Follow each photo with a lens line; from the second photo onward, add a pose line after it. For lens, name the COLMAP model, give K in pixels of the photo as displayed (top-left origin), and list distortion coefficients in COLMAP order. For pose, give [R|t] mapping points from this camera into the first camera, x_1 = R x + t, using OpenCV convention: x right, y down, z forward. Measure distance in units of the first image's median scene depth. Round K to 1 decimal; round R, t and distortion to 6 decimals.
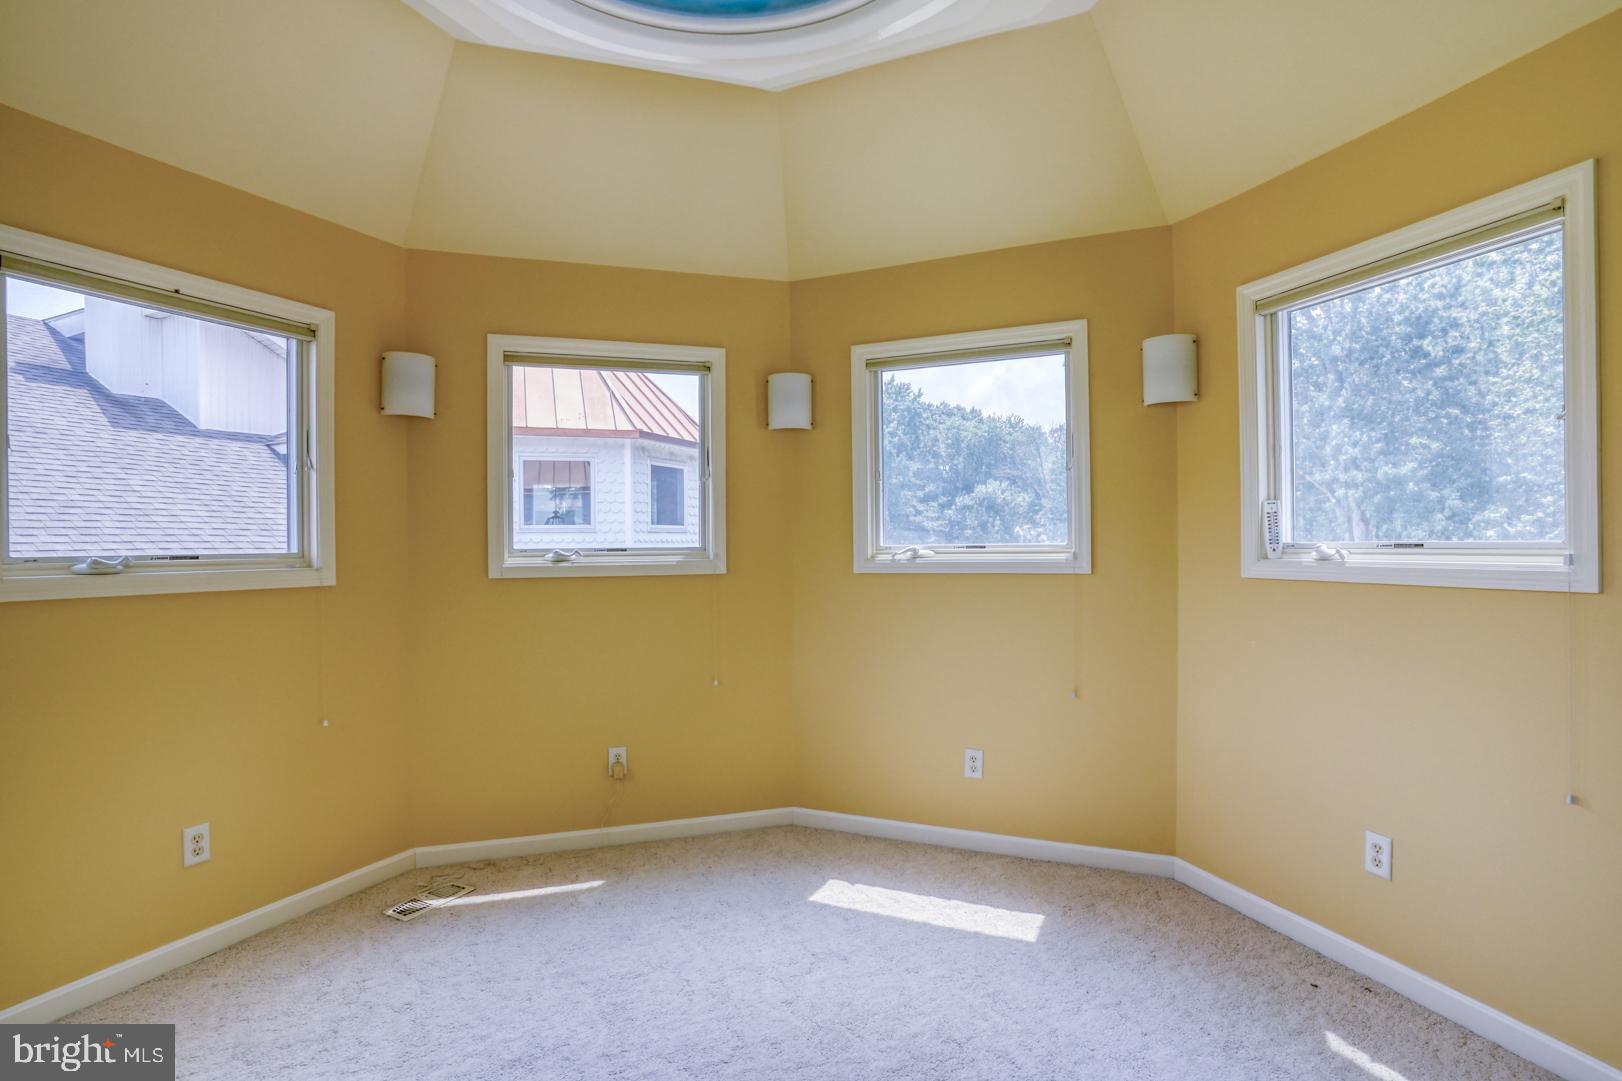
lens RADIAL K [[804.4, 0, 815.7], [0, 804.4, 544.2], [0, 0, 1]] dist [-0.067272, 0.024220]
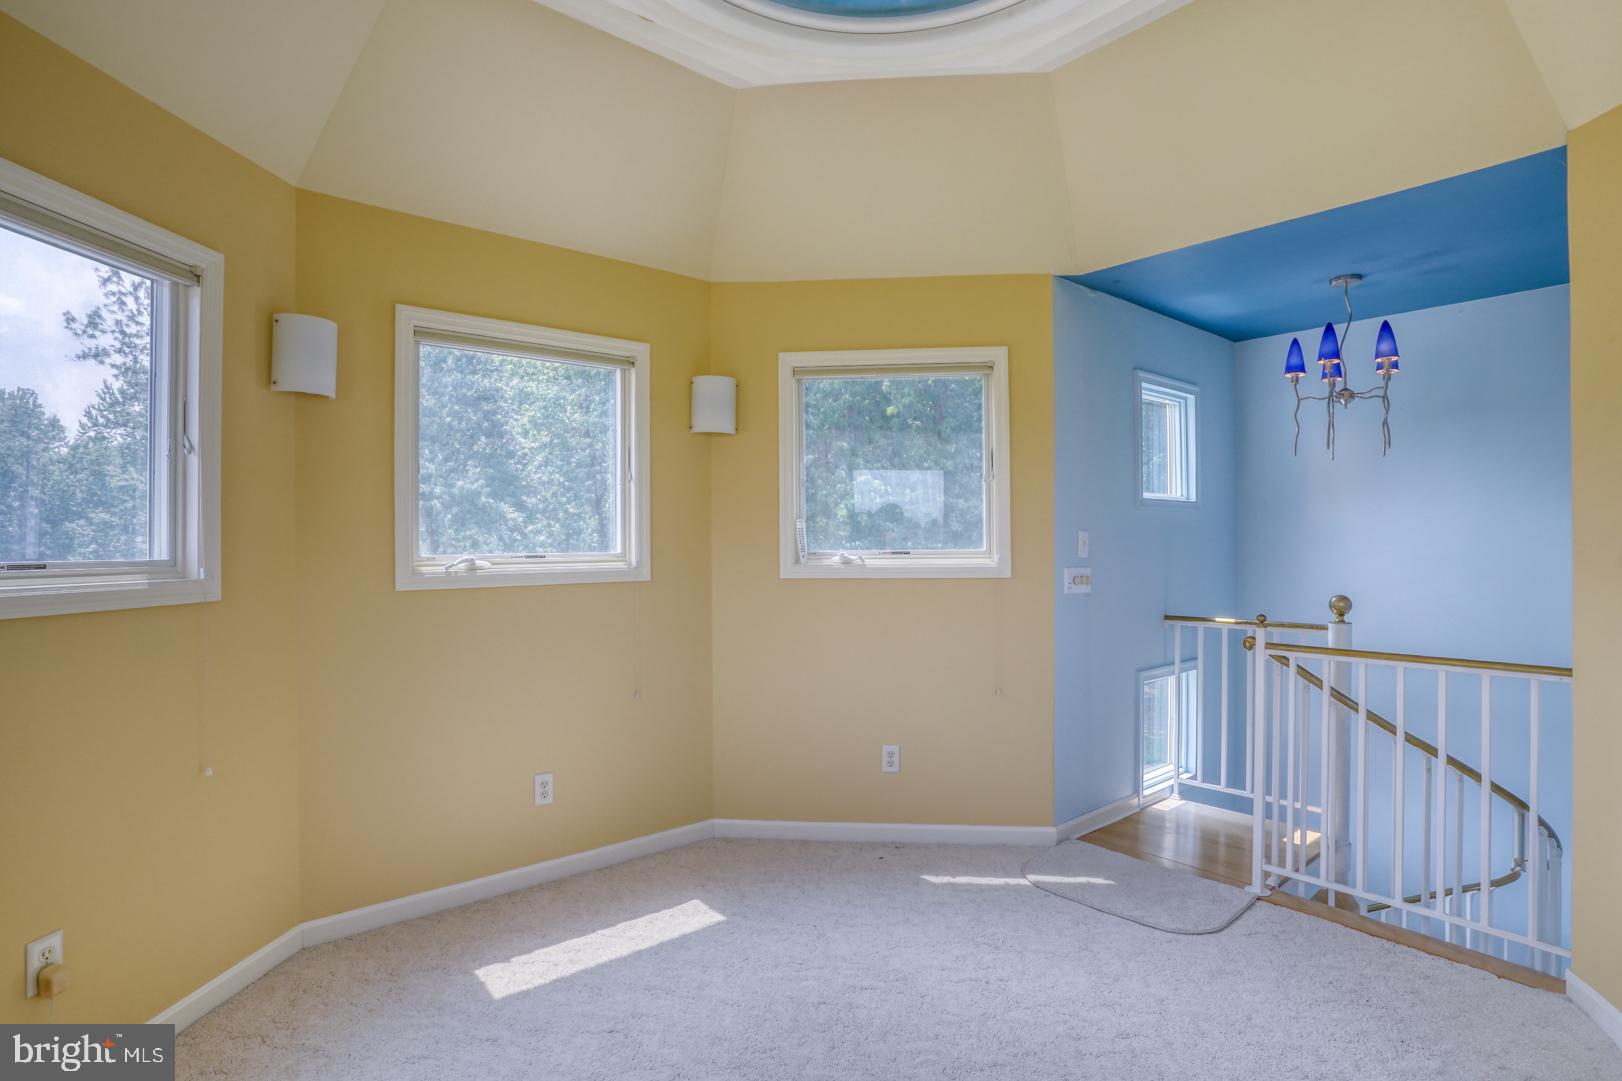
lens RADIAL K [[804.4, 0, 813.8], [0, 804.4, 531.0], [0, 0, 1]] dist [-0.067272, 0.024220]
pose [[0.432173, 0.019035, 0.901590, -0.564078], [0.003389, 0.999736, -0.022731, -0.004374], [-0.901784, 0.012879, 0.431994, 0.349134]]
